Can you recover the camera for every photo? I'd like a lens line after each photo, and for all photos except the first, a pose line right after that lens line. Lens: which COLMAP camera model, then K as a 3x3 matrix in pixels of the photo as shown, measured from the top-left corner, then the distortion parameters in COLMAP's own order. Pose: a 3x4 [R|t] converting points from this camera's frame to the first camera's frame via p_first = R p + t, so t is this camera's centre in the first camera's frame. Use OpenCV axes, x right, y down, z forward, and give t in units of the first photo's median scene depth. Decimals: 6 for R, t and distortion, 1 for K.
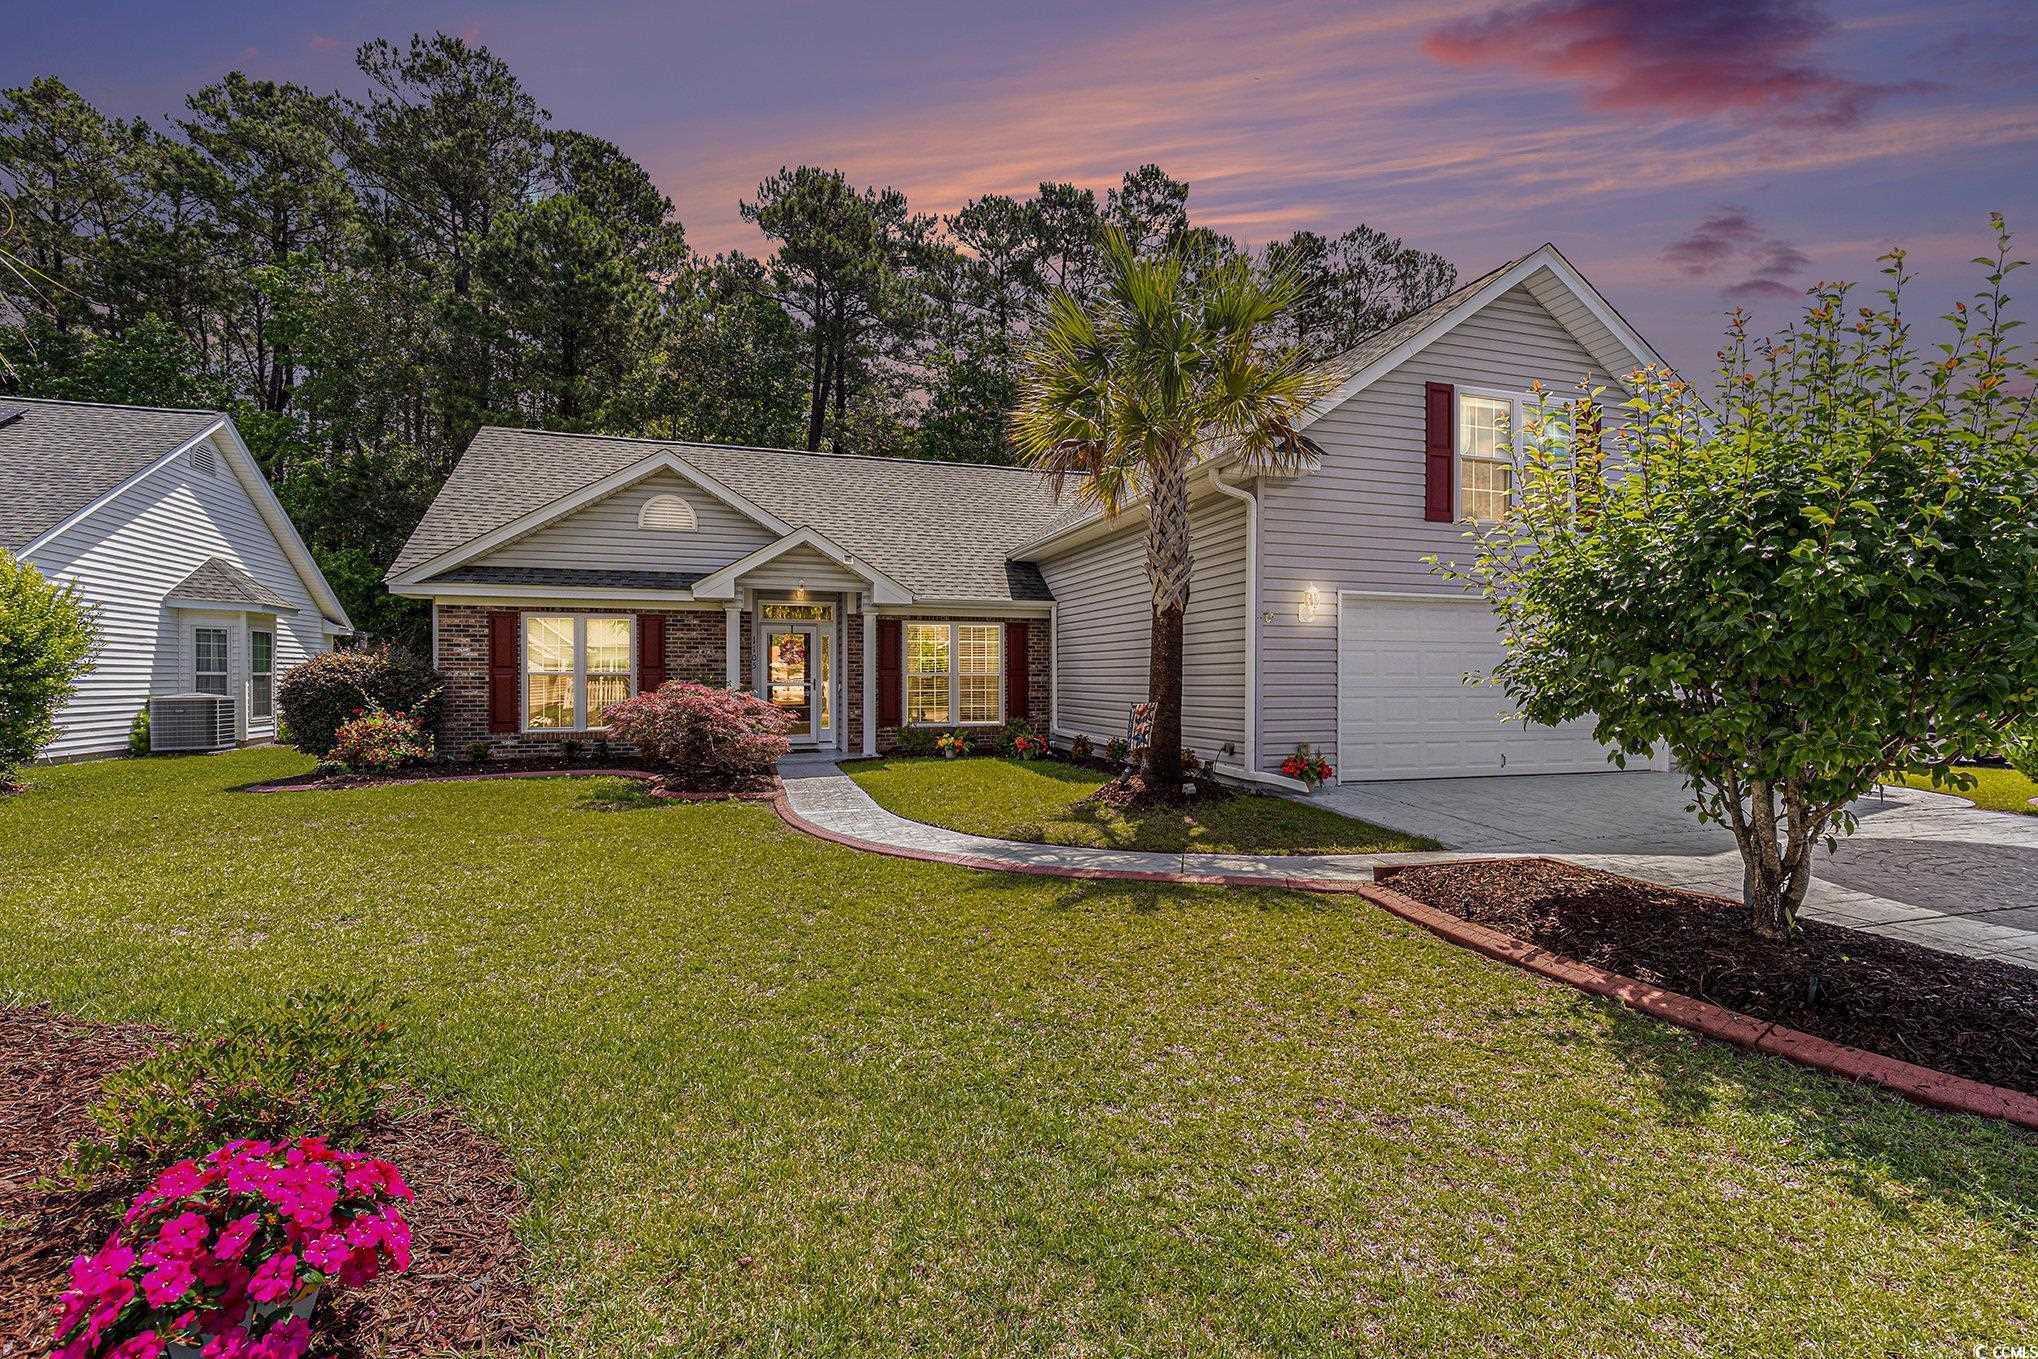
lens RADIAL K [[939.7, 0, 1014.7], [0, 939.7, 677.1], [0, 0, 1]] dist [-0.003024, 0.000635]
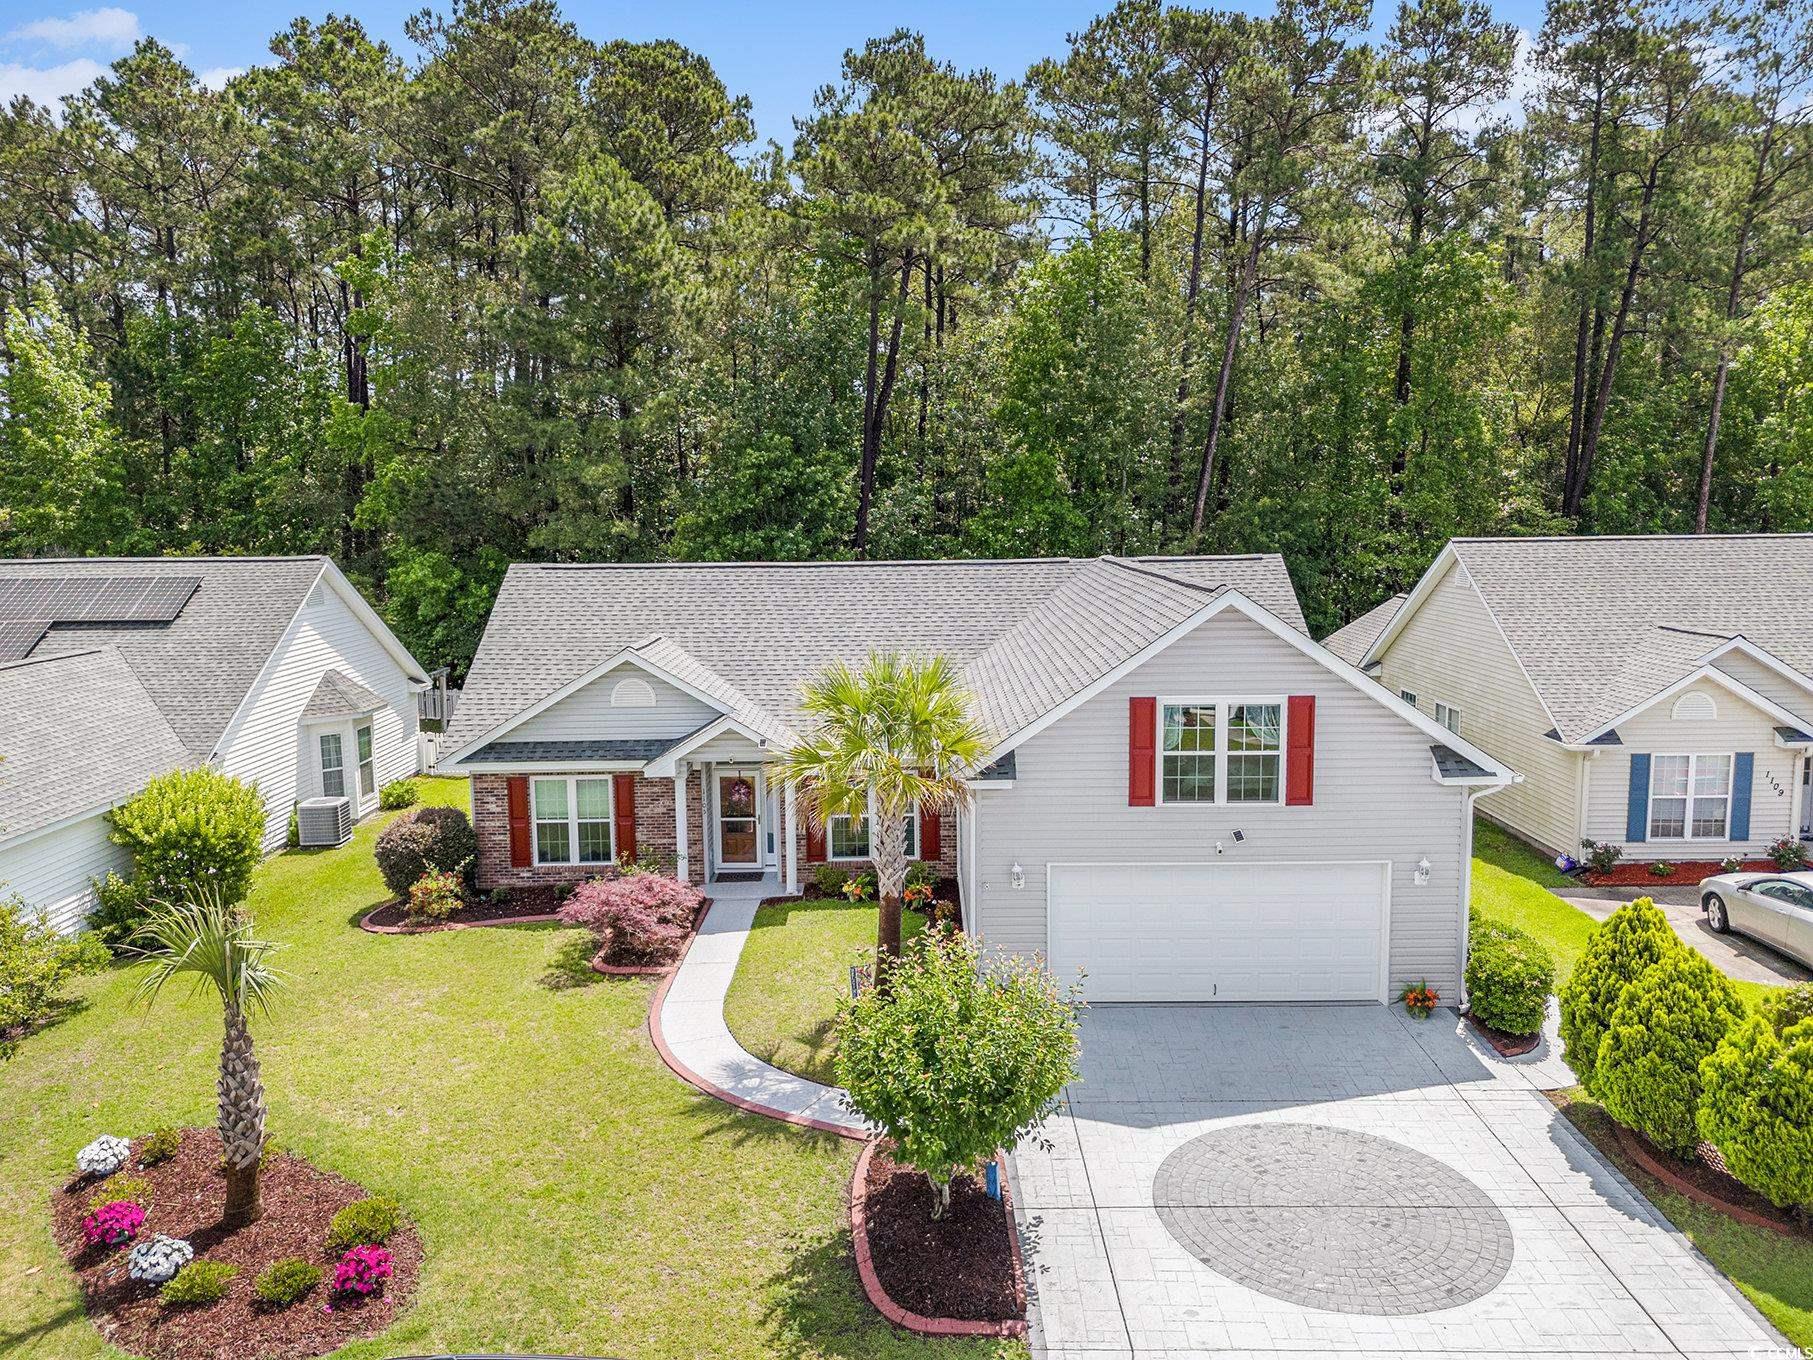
lens RADIAL K [[1332.8, 0, 897.2], [0, 1332.8, 678.3], [0, 0, 1]] dist [0.027525, -0.016470]
pose [[0.954172, 0.027819, -0.297962, 0.523905], [0.012467, 0.991110, 0.132457, -0.453767], [0.298998, -0.130101, 0.945343, -0.599463]]
